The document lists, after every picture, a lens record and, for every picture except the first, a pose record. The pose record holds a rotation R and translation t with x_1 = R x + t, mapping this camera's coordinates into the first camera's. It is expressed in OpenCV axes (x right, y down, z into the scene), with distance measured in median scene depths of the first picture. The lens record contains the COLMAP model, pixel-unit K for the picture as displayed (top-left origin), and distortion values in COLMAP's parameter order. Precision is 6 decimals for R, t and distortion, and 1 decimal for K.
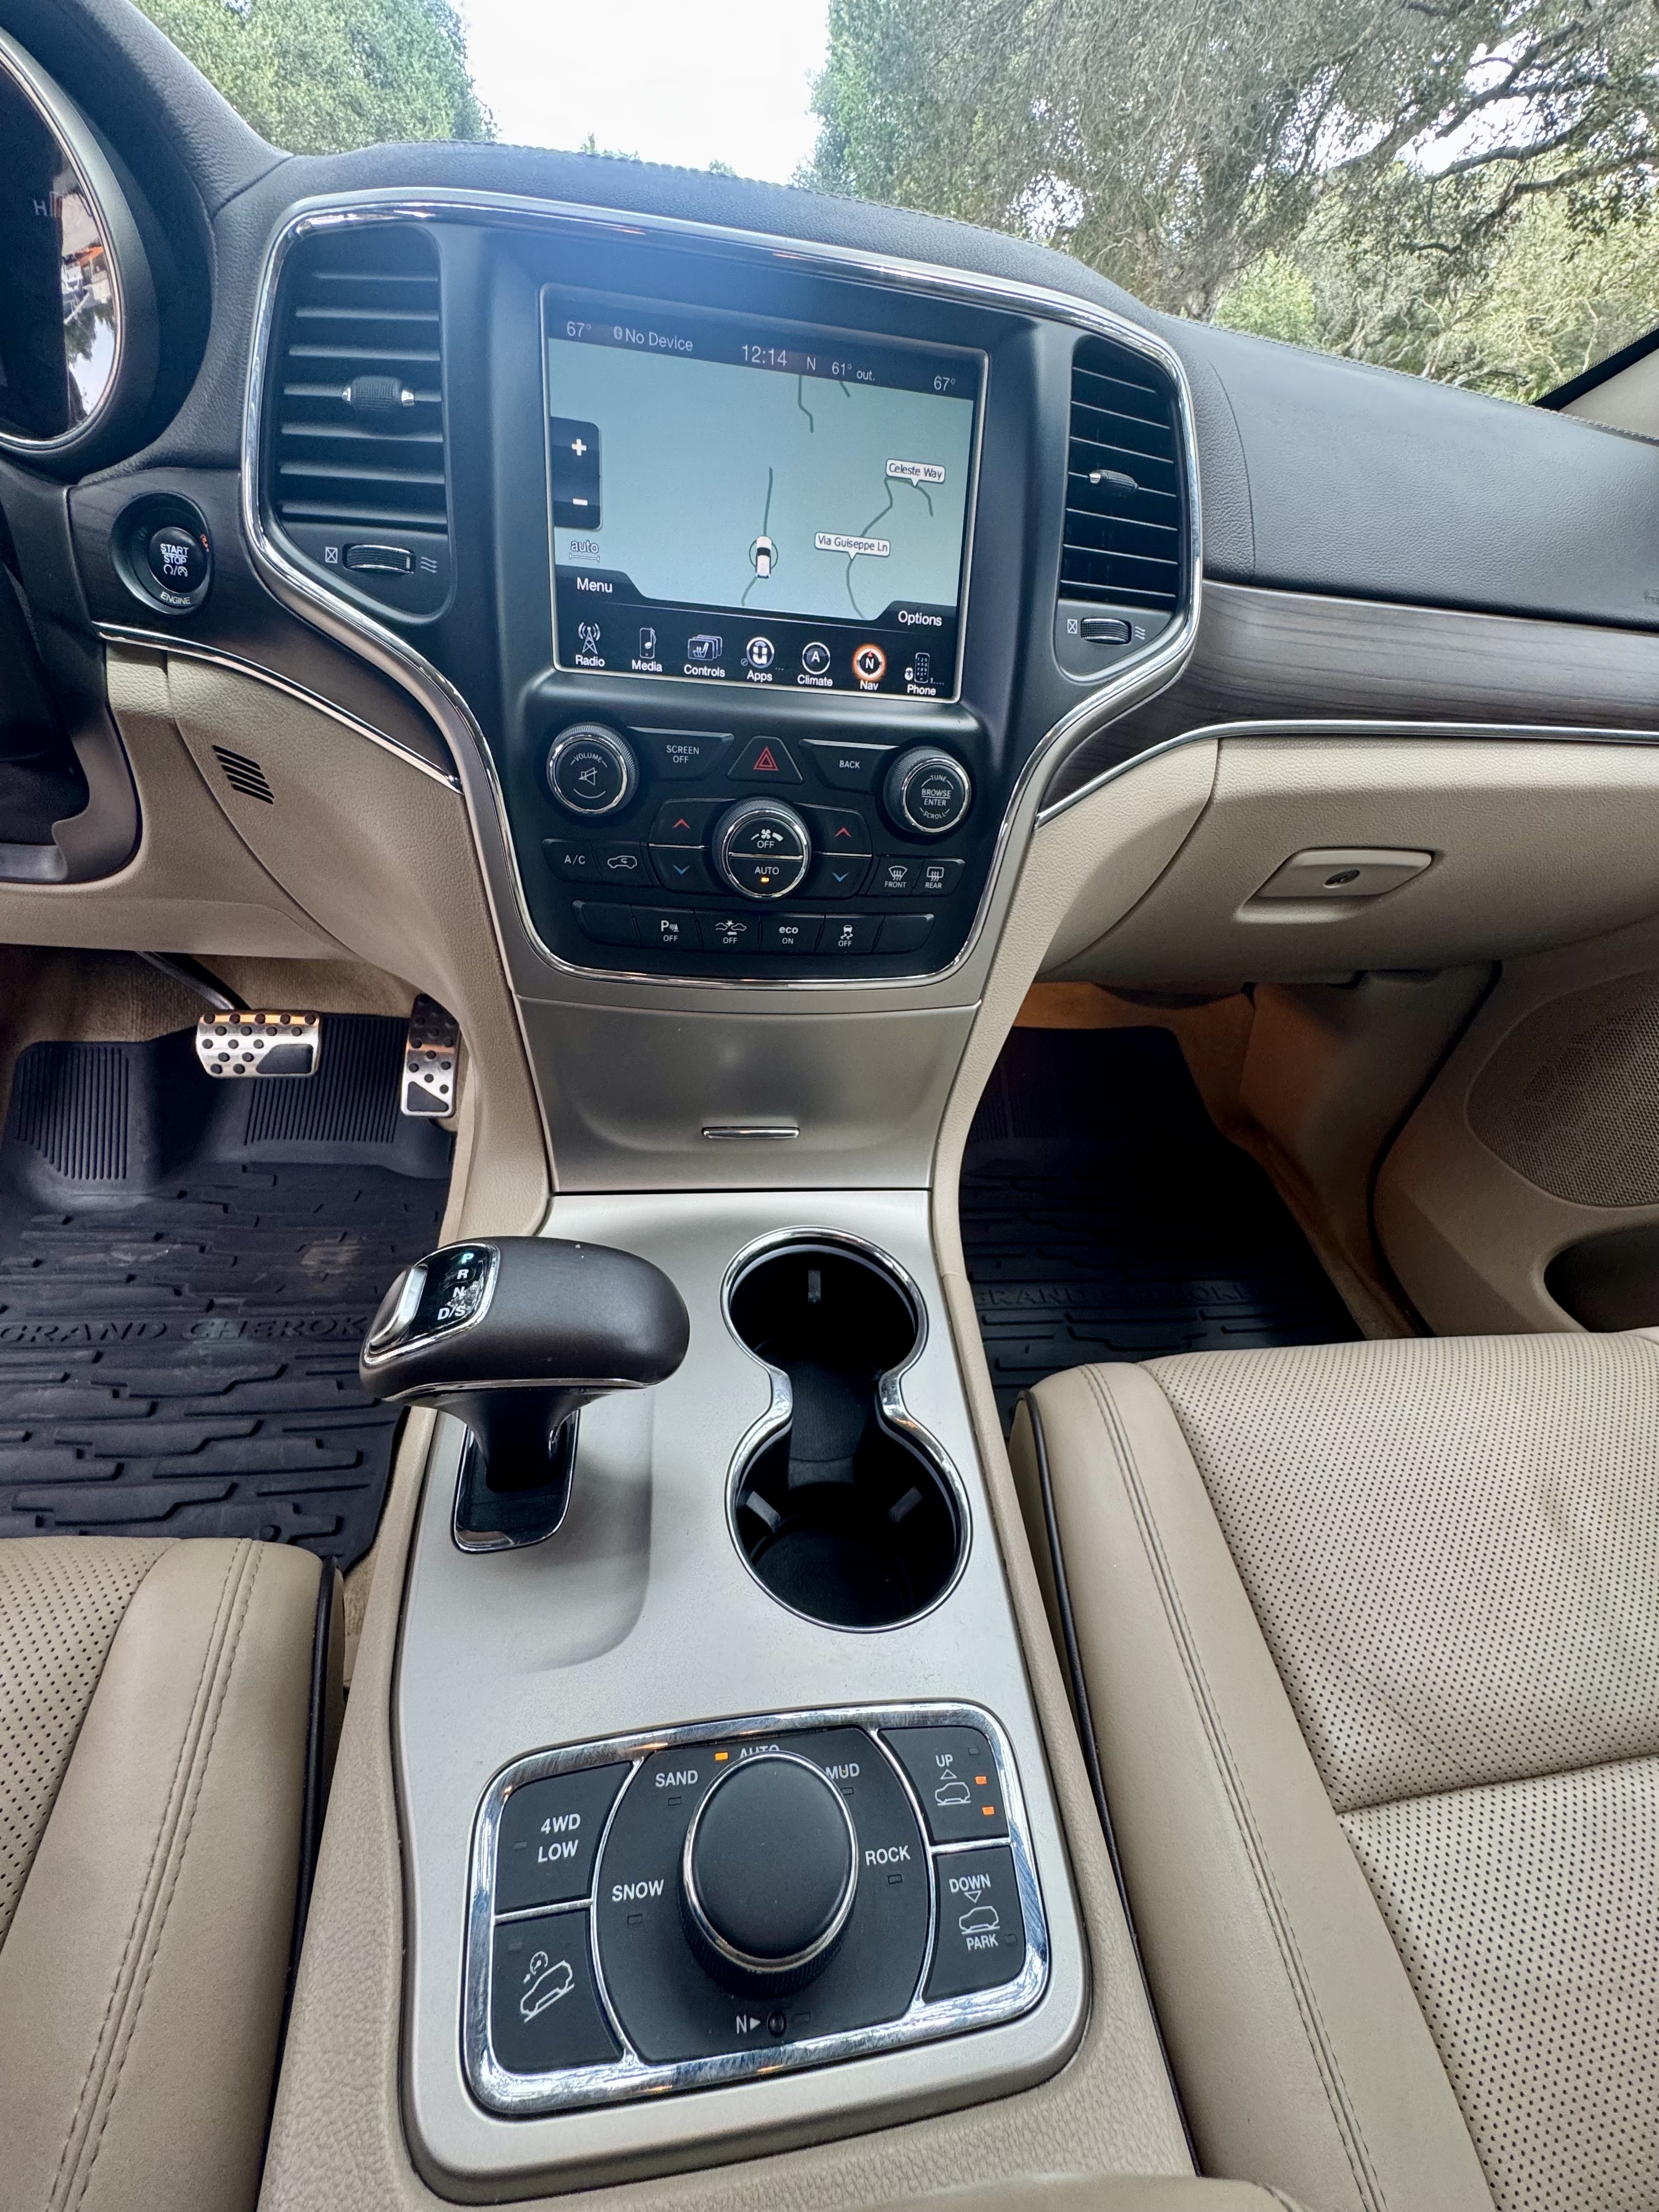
lens RADIAL K [[863.3, 0, 831.3], [0, 863.3, 1096.8], [0, 0, 1]] dist [-0.007434, 0.000166]
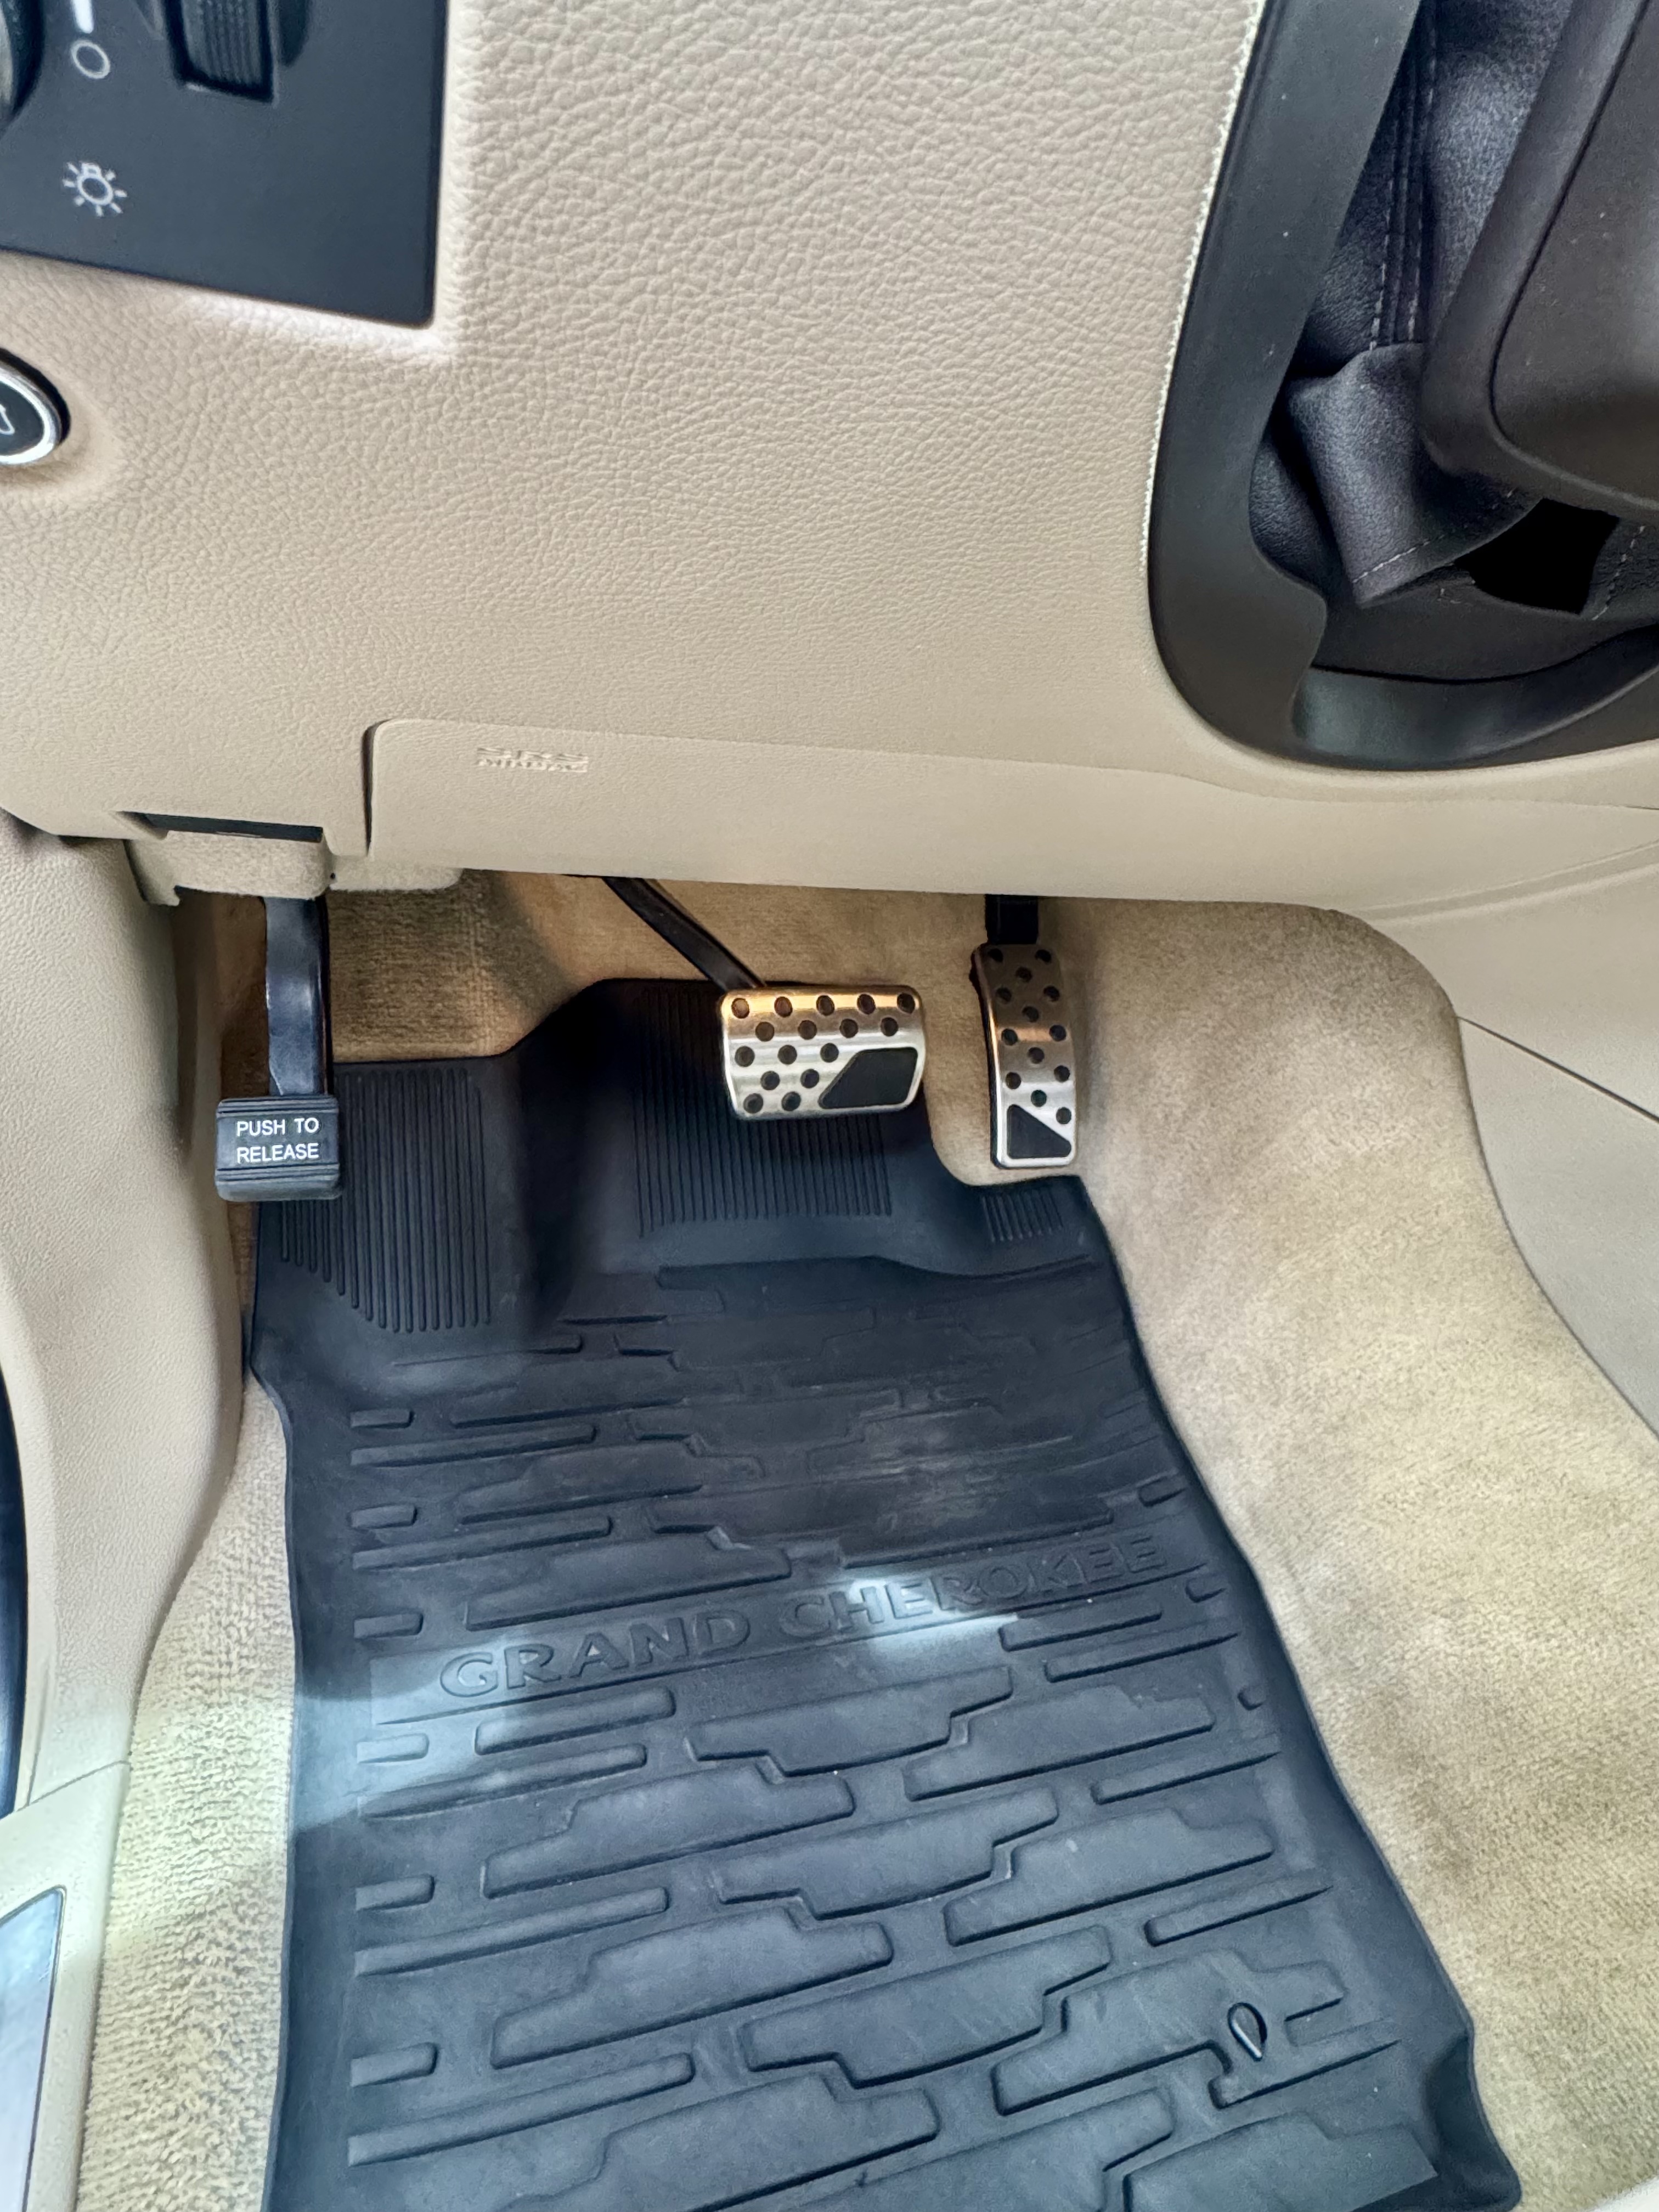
lens RADIAL K [[1304.7, 0, 829.5], [0, 1304.7, 1056.7], [0, 0, 1]] dist [0.001373, 0.000296]
pose [[0.983145, -0.036549, 0.179139, -0.810160], [0.032799, 0.999177, 0.023850, -0.077766], [-0.179863, -0.017573, 0.983535, 0.225602]]
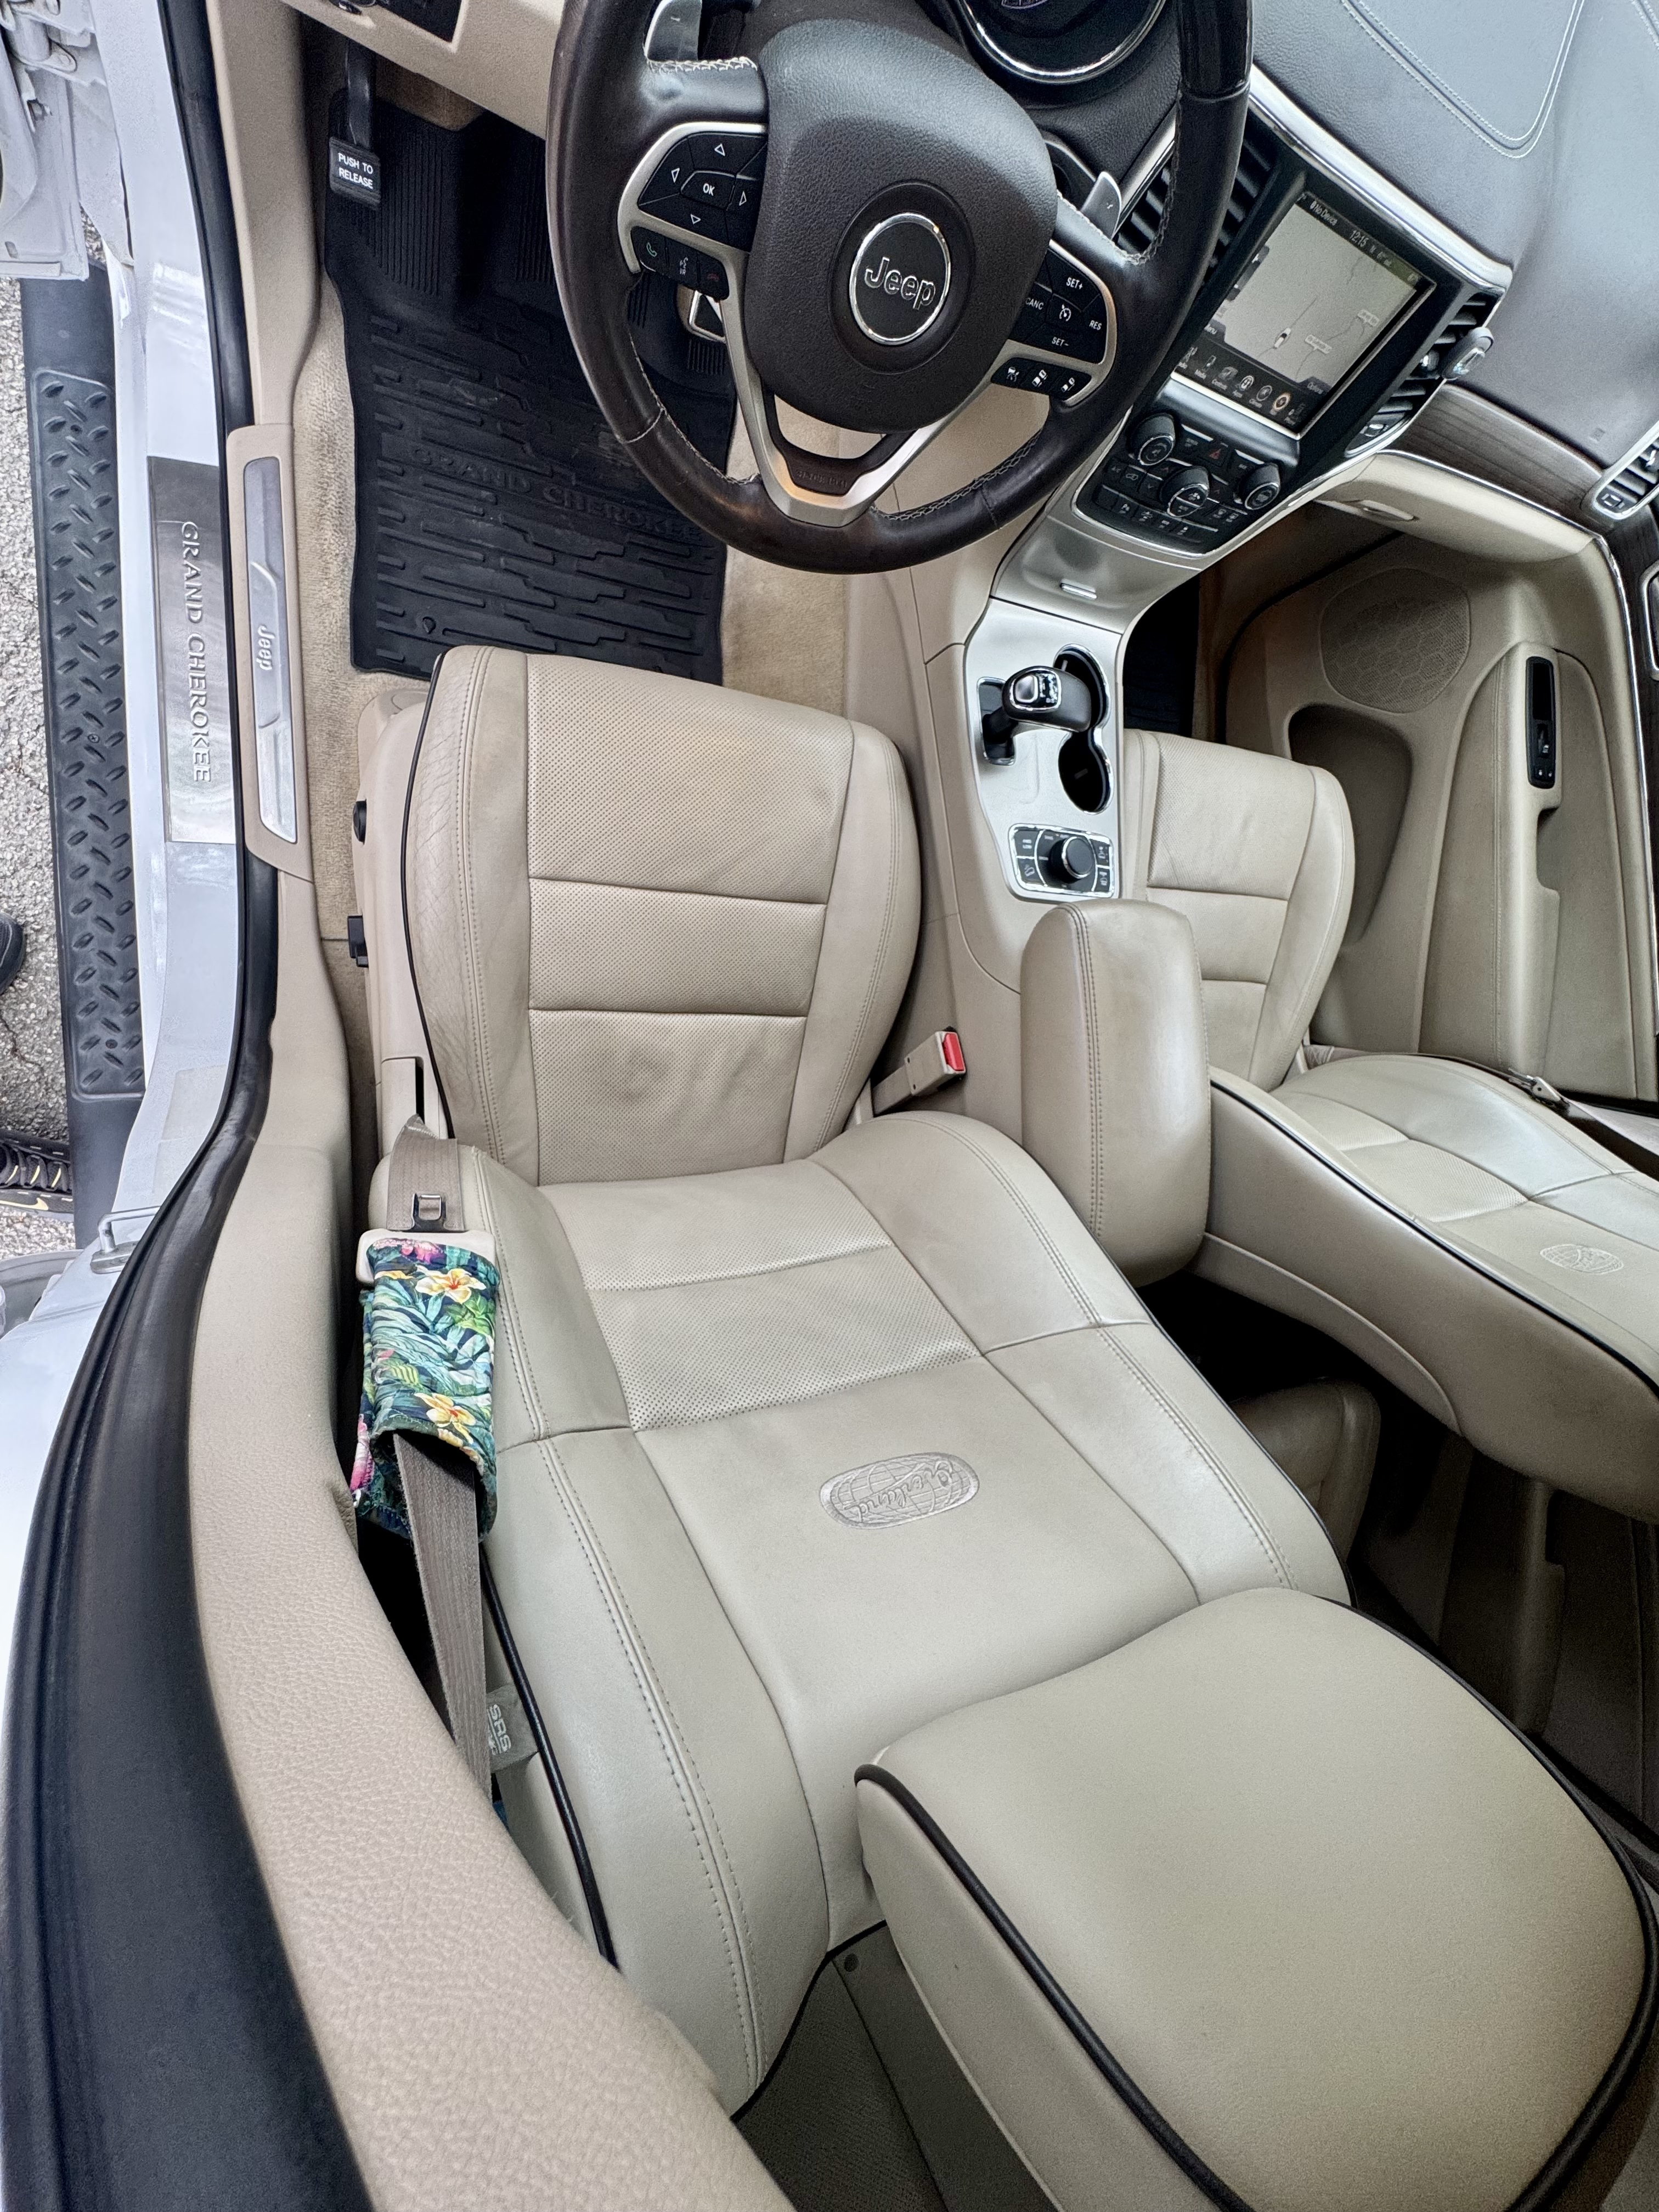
lens RADIAL K [[888.5, 0, 837.8], [0, 888.5, 1090.4], [0, 0, 1]] dist [-0.000943, 0.000078]
pose [[0.916247, 0.084118, 0.391682, -0.759792], [-0.359099, 0.605870, 0.709908, -0.304136], [-0.177592, -0.791104, 0.585334, -0.623700]]
